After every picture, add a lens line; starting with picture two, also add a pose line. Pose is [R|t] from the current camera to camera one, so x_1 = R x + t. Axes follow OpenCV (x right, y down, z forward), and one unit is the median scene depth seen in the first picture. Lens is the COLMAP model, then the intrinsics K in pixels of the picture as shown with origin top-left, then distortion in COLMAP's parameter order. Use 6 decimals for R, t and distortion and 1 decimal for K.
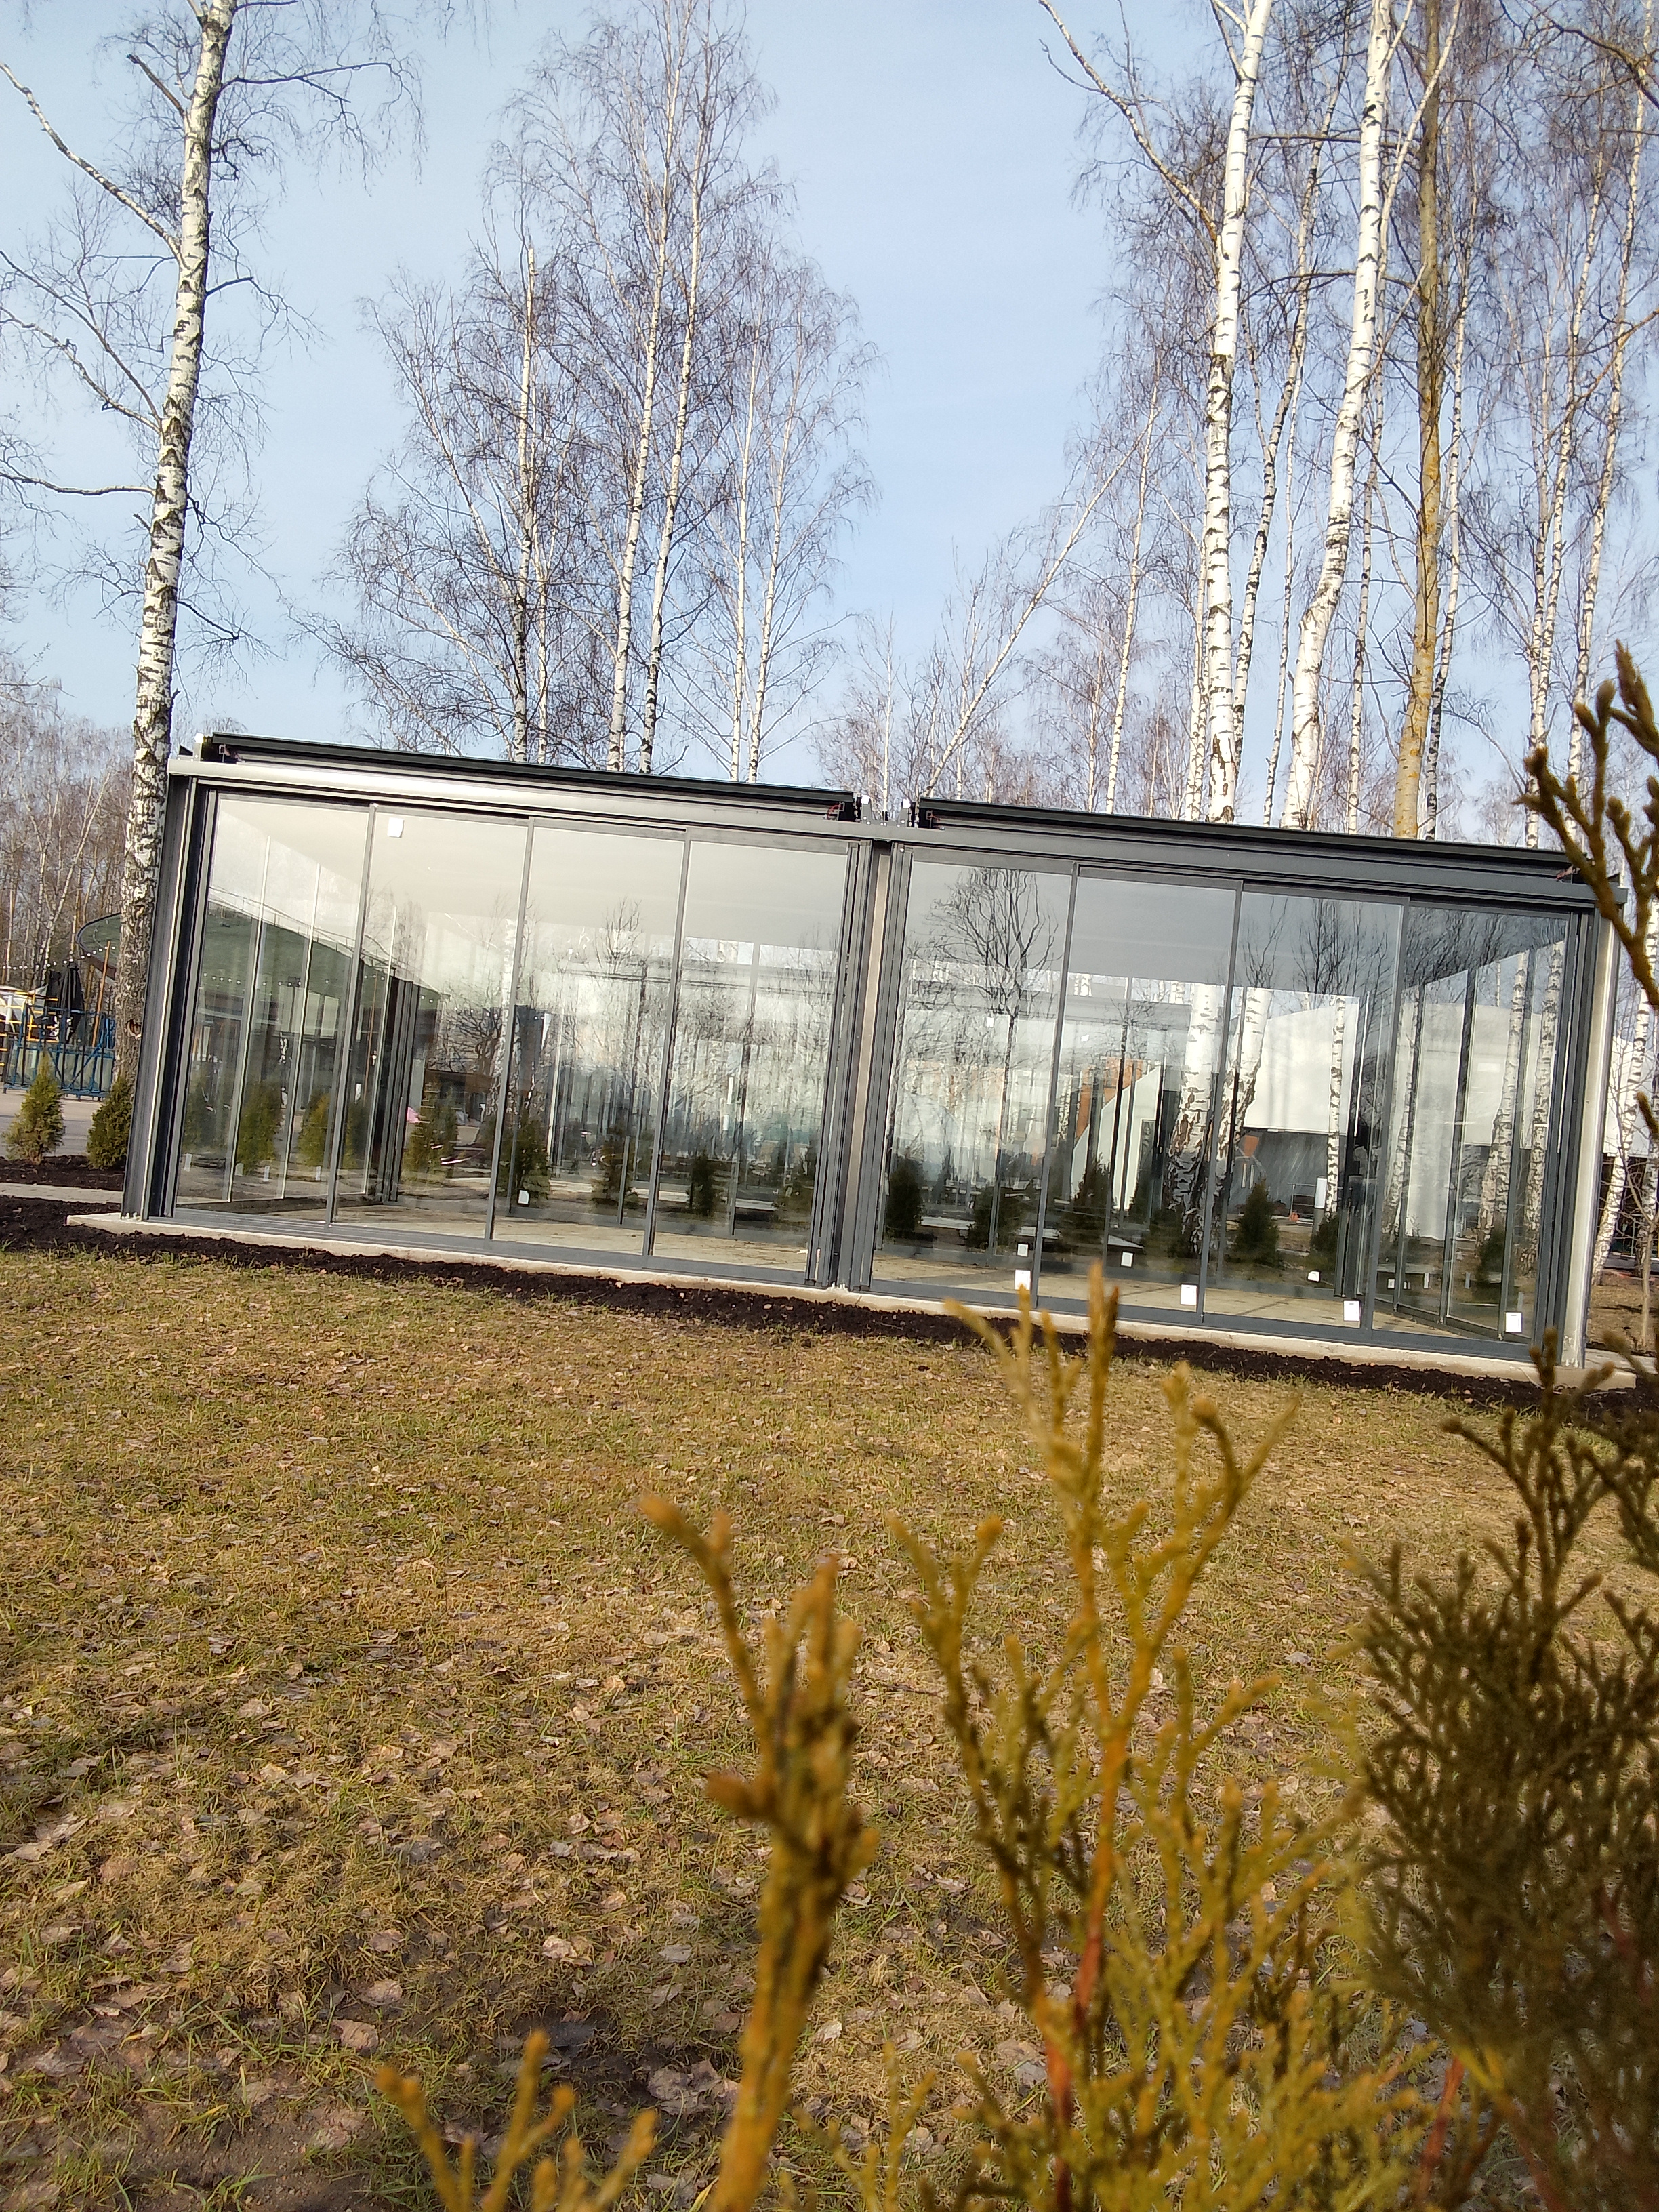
lens RADIAL K [[1711.5, 0, 829.5], [0, 1711.5, 1106.0], [0, 0, 1]] dist [0.030383, -0.062237]
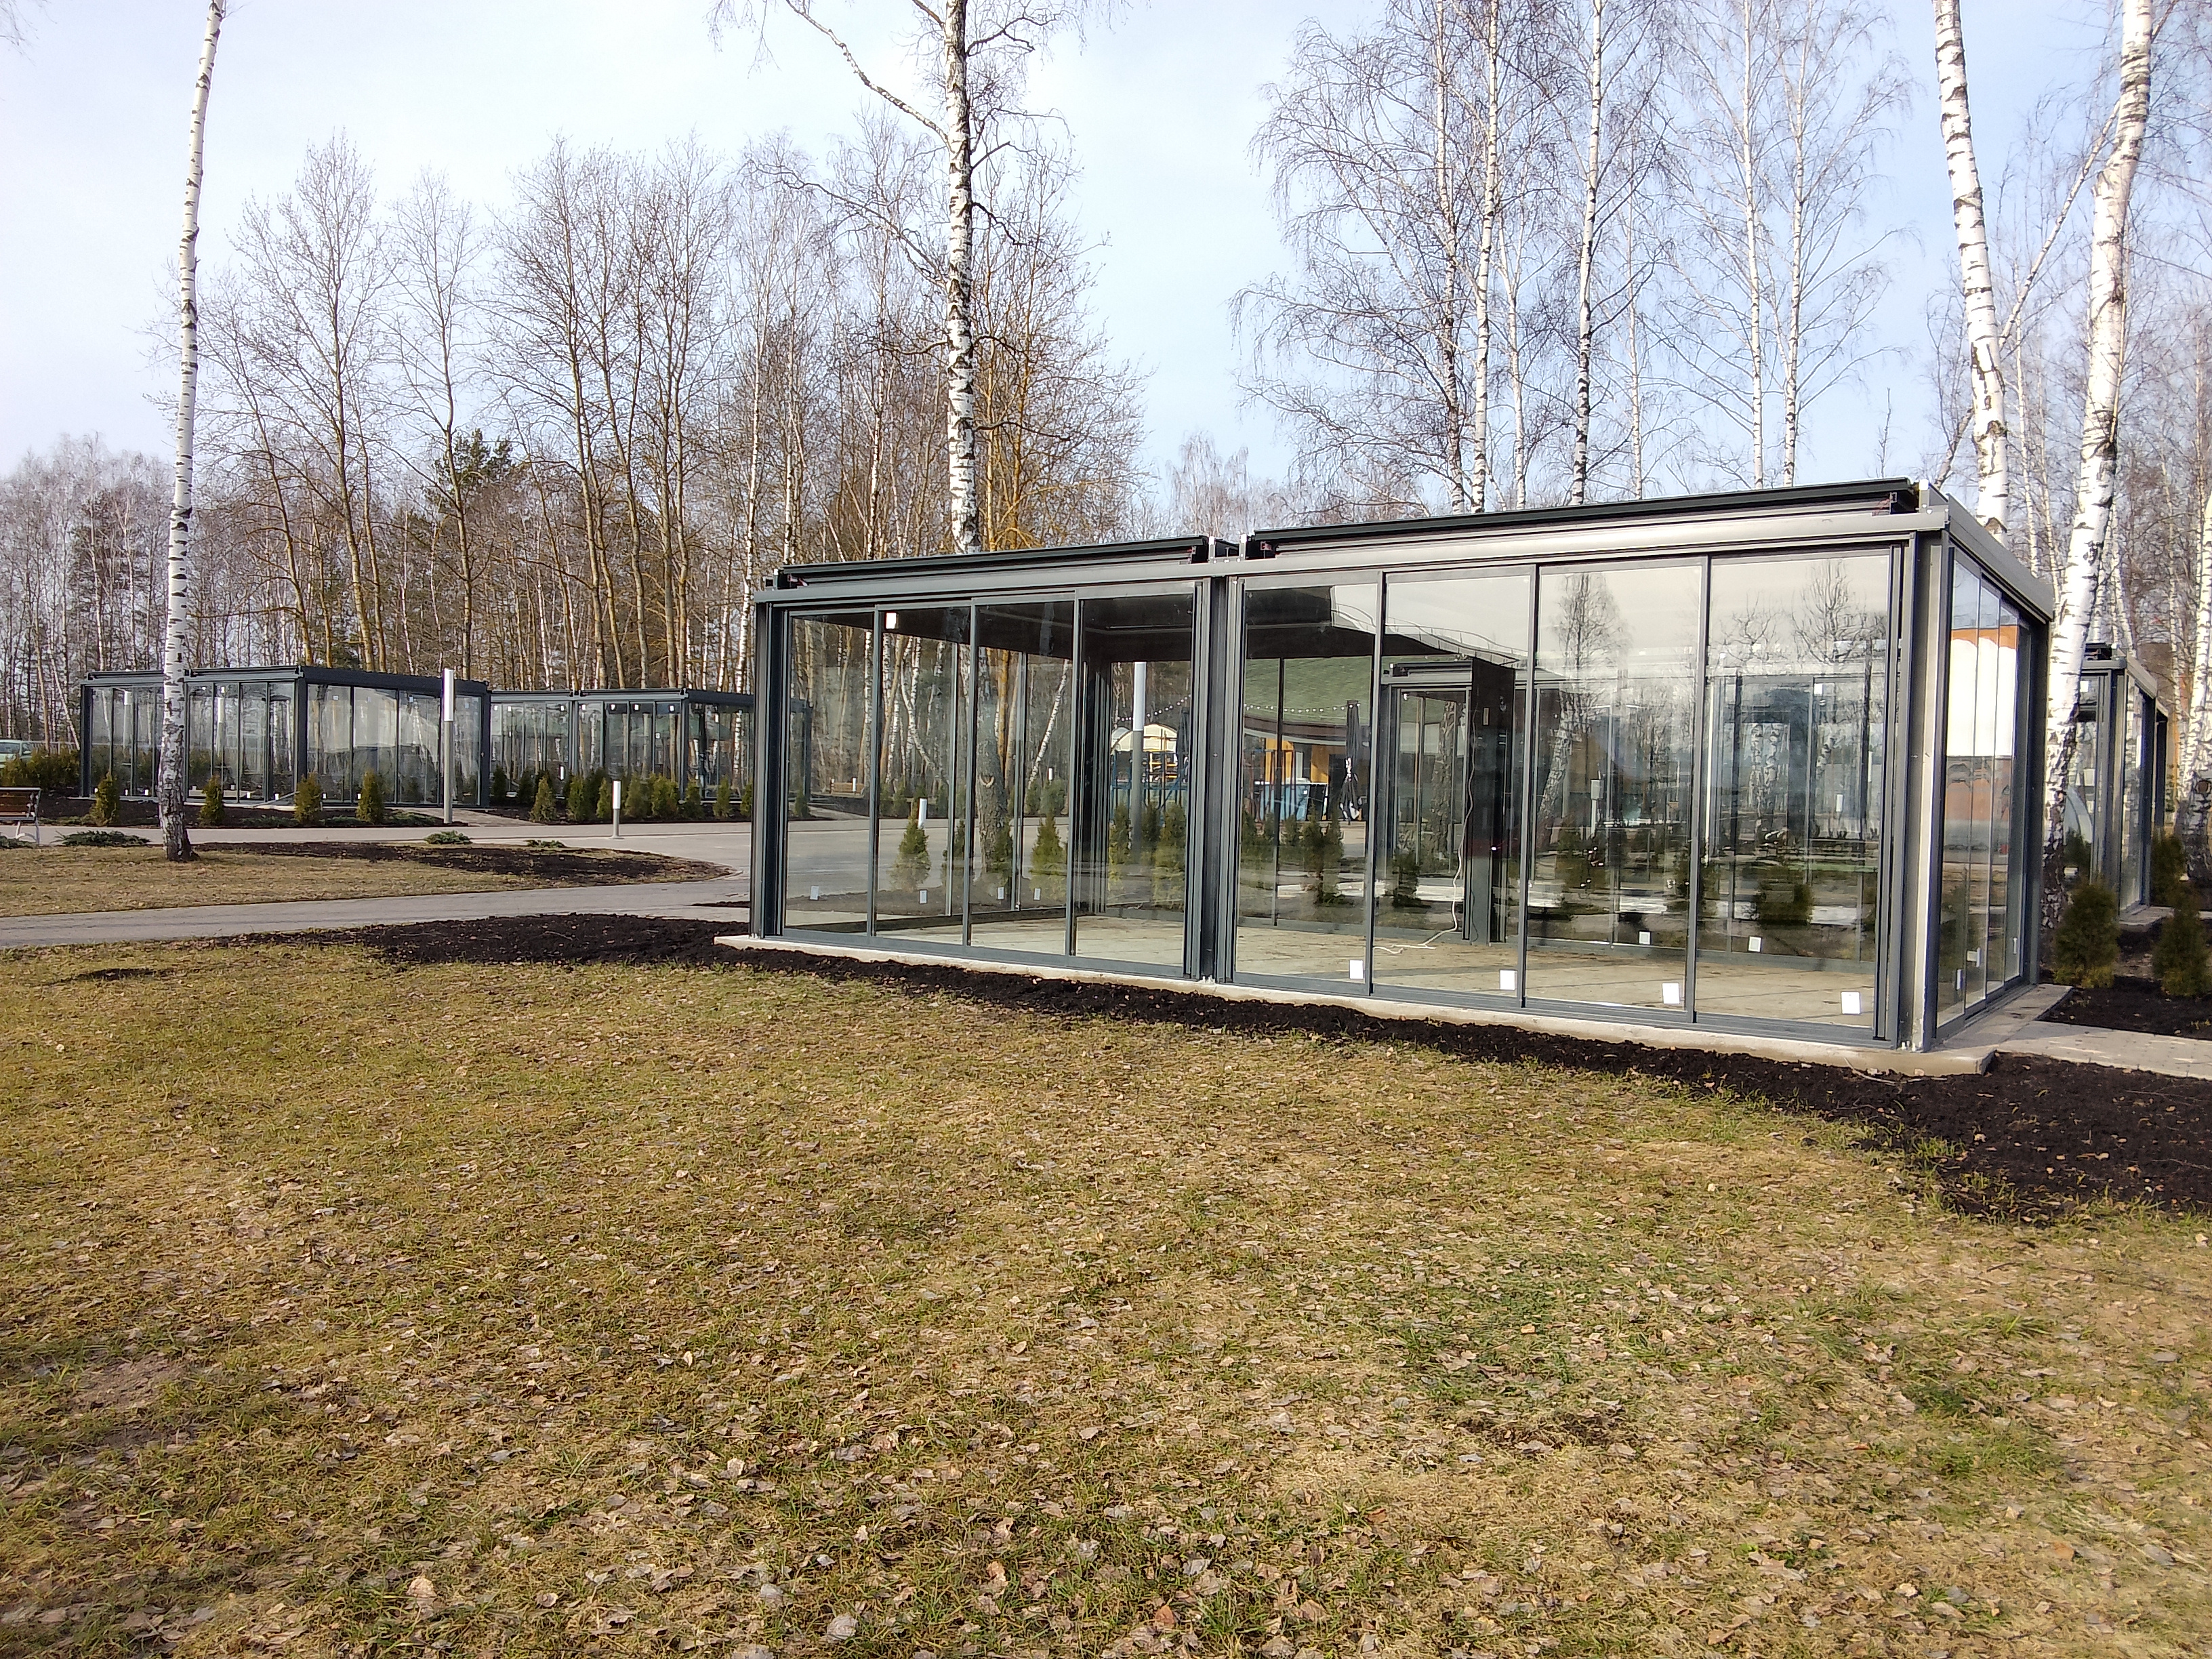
lens RADIAL K [[1711.5, 0, 1101.2], [0, 1711.5, 836.0], [0, 0, 1]] dist [0.030383, -0.062237]
pose [[0.845441, -0.065332, -0.530058, 0.324966], [0.074762, 0.997195, -0.003662, 0.006646], [0.528810, -0.036532, 0.847953, 0.006011]]
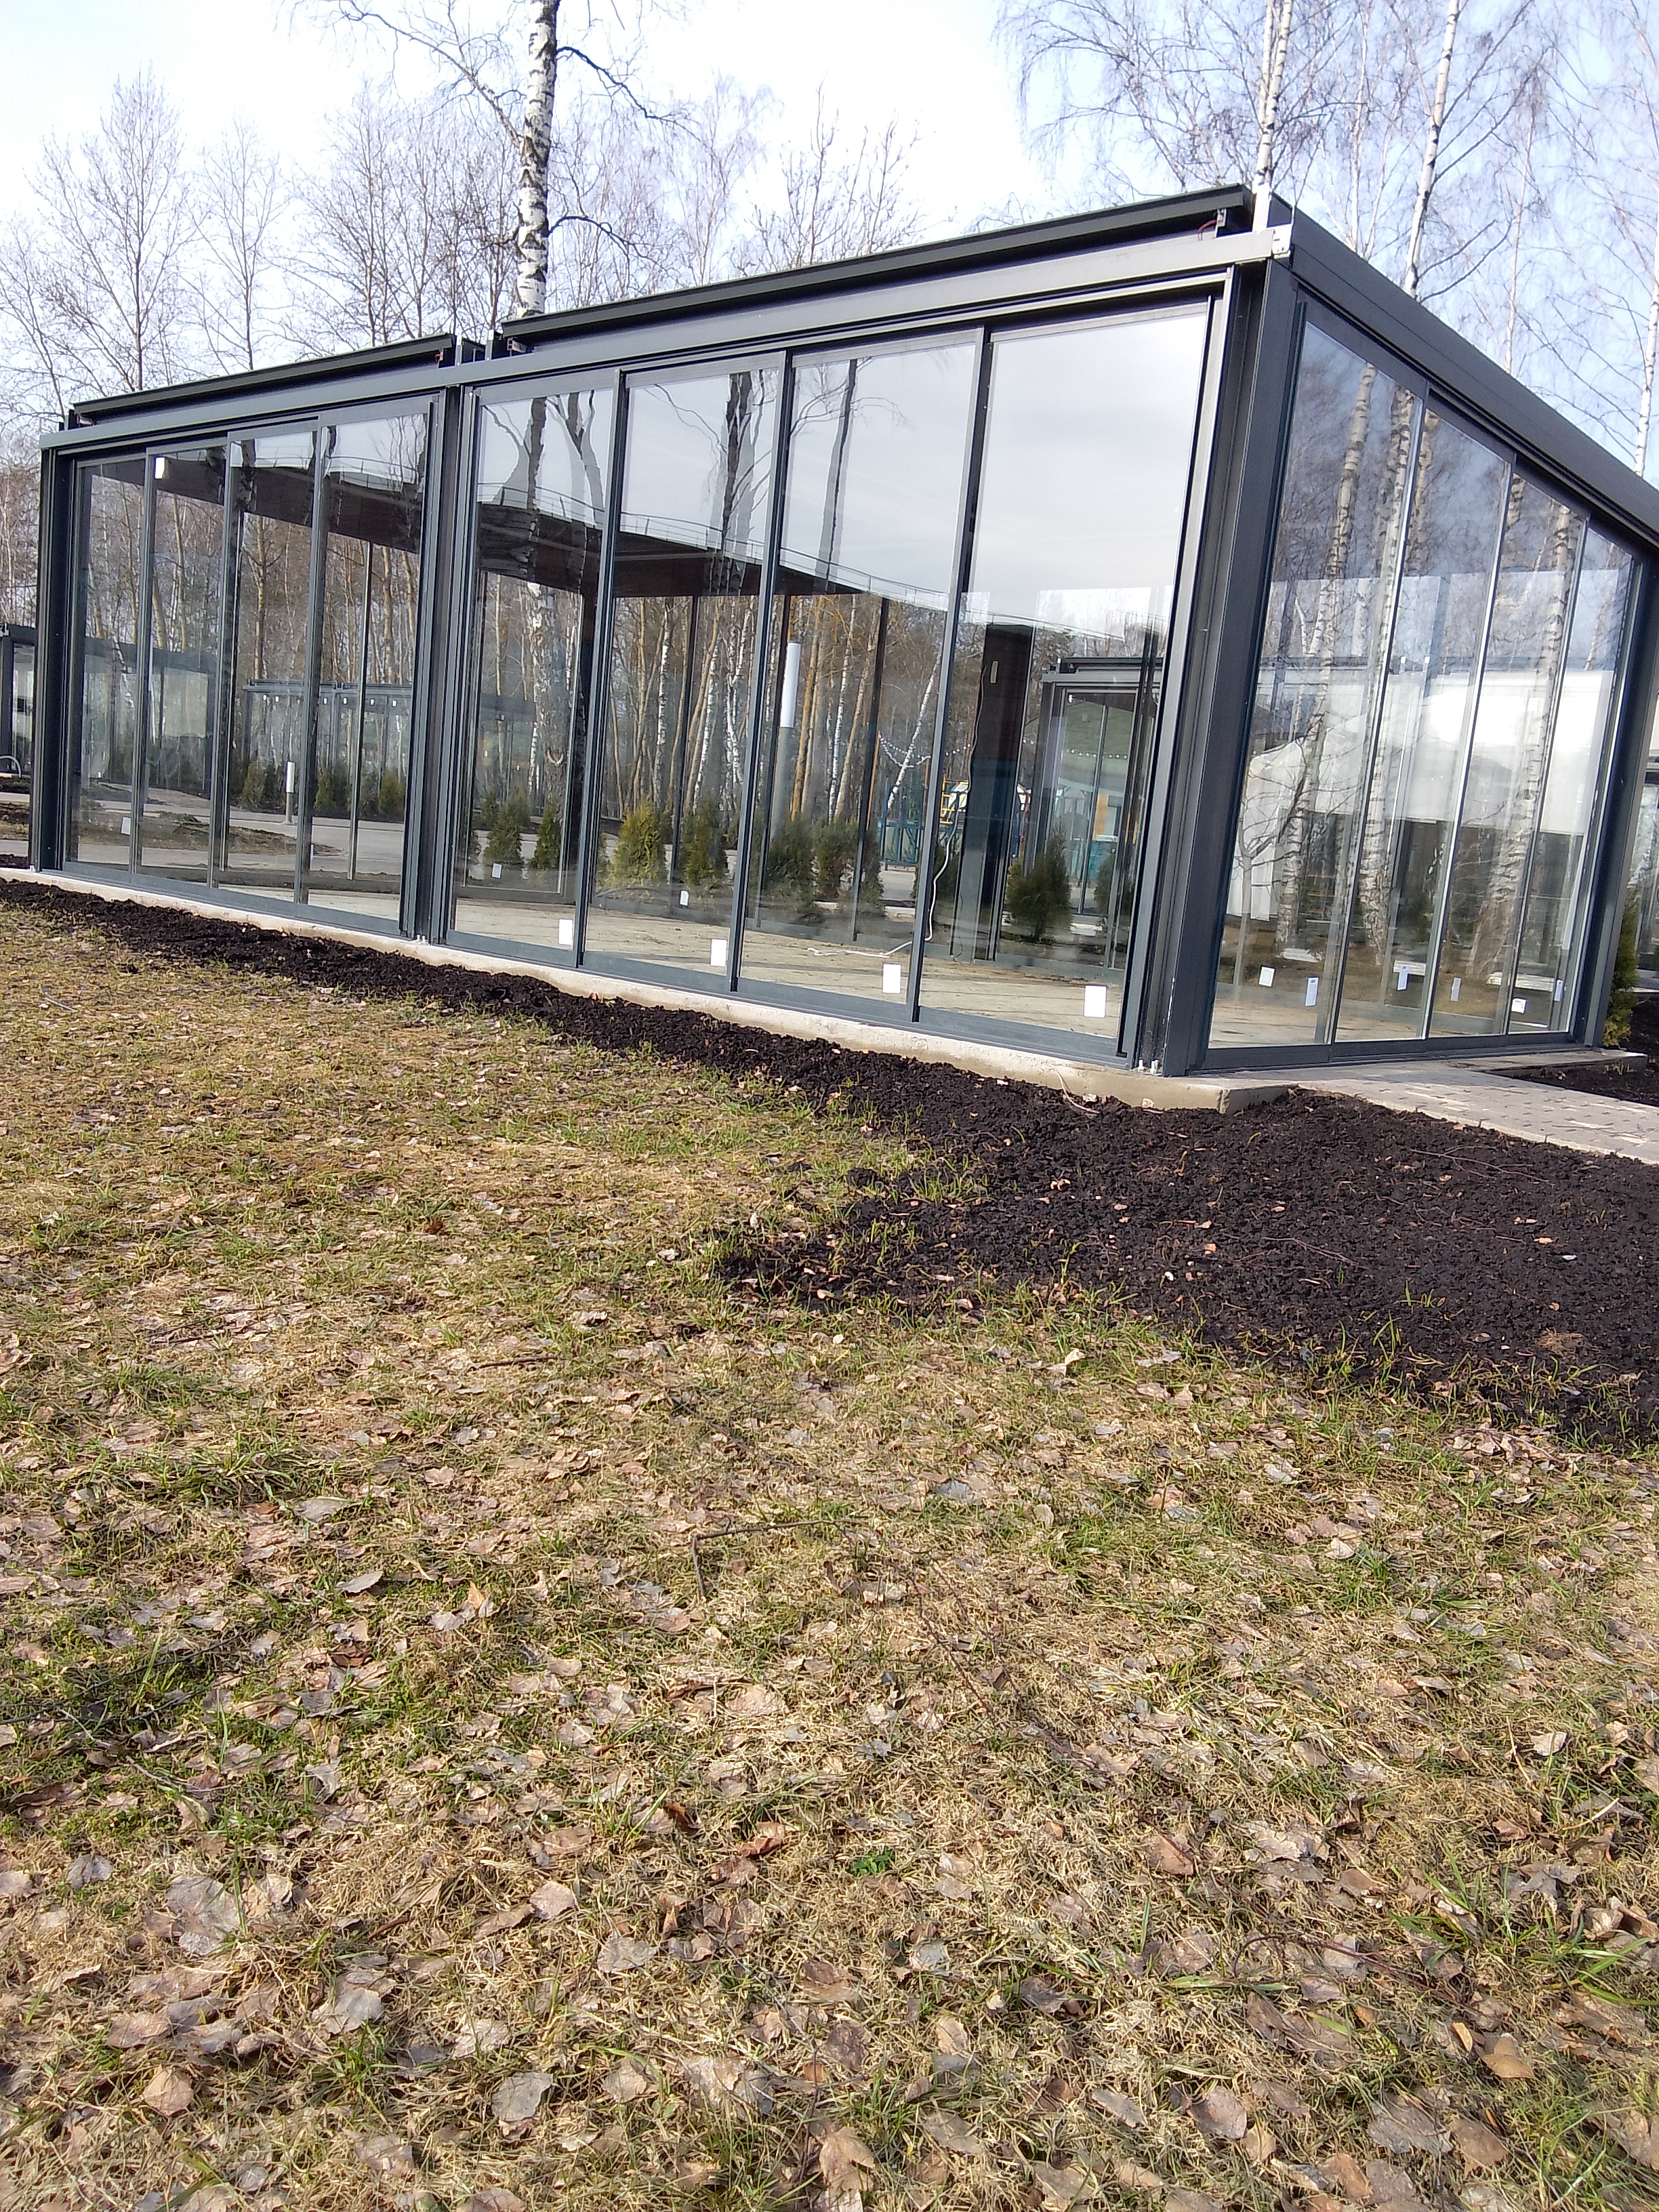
lens RADIAL K [[1745.2, 0, 834.5], [0, 1745.2, 1070.2], [0, 0, 1]] dist [0.038368, -0.059644]
pose [[0.792238, 0.054710, -0.607754, 0.416439], [-0.002964, 0.996306, 0.085824, 0.057141], [0.610205, -0.066192, 0.789474, 0.255146]]
